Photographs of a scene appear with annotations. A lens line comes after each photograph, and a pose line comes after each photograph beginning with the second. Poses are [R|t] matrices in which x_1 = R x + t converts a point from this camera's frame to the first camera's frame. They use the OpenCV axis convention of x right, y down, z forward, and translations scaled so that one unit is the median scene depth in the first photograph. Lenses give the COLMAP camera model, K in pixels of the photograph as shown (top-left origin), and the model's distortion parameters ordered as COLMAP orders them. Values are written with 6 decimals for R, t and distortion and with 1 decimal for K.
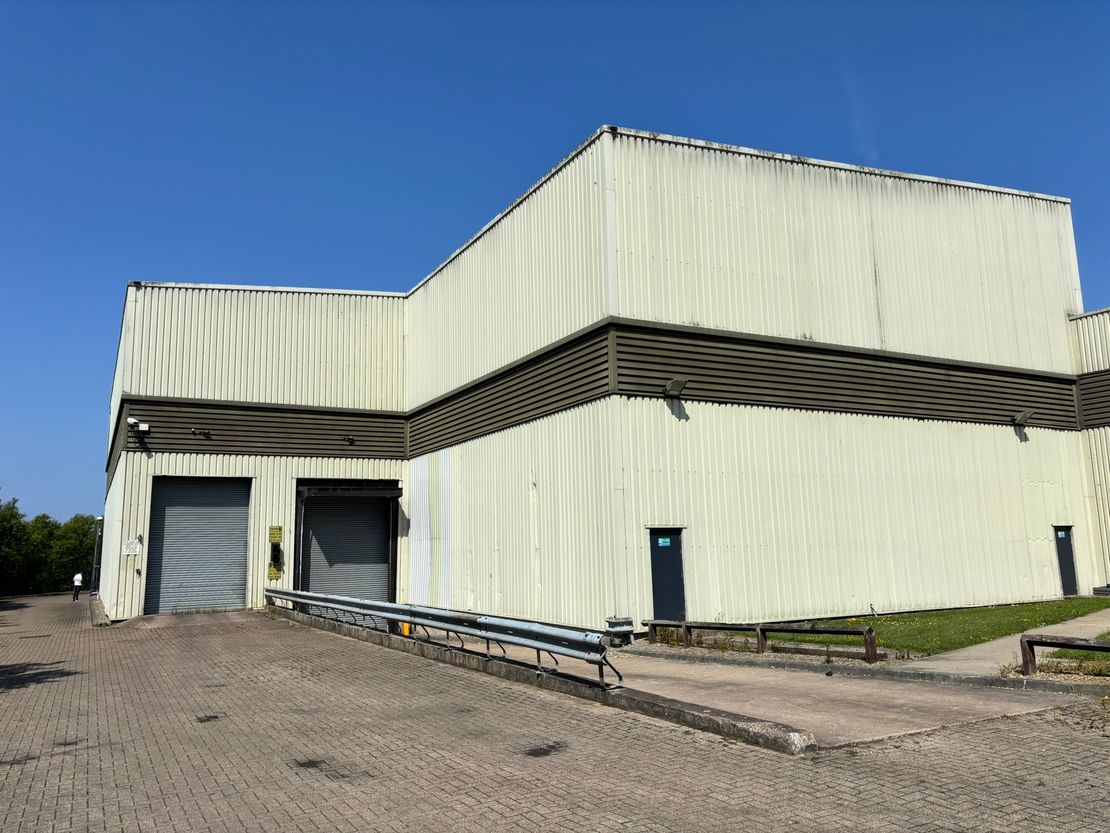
lens RADIAL K [[838.0, 0, 555.5], [0, 838.0, 416.8], [0, 0, 1]] dist [0.007777, -0.013332]
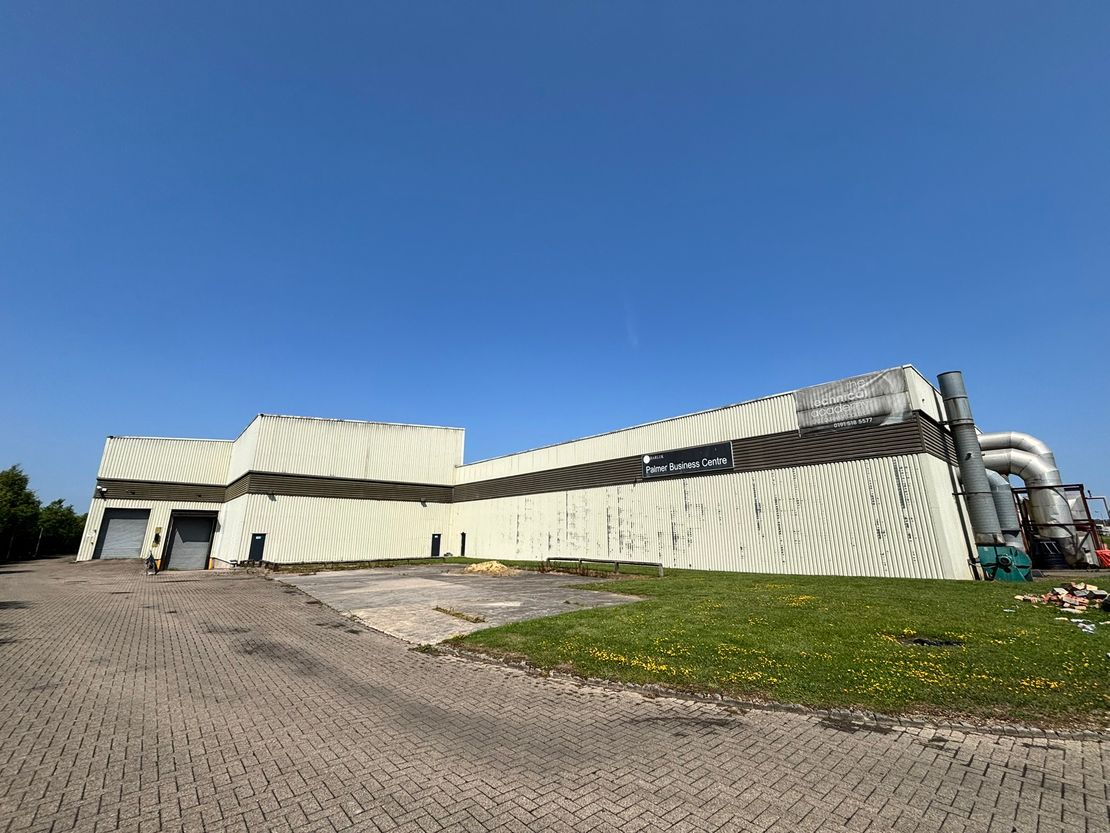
lens RADIAL K [[443.8, 0, 555.0], [0, 443.8, 416.0], [0, 0, 1]] dist [-0.000739, -0.000054]
pose [[0.976232, 0.076169, 0.202902, 0.630882], [-0.054498, 0.992399, -0.110340, -0.145950], [-0.209764, 0.096660, 0.972963, -0.738982]]
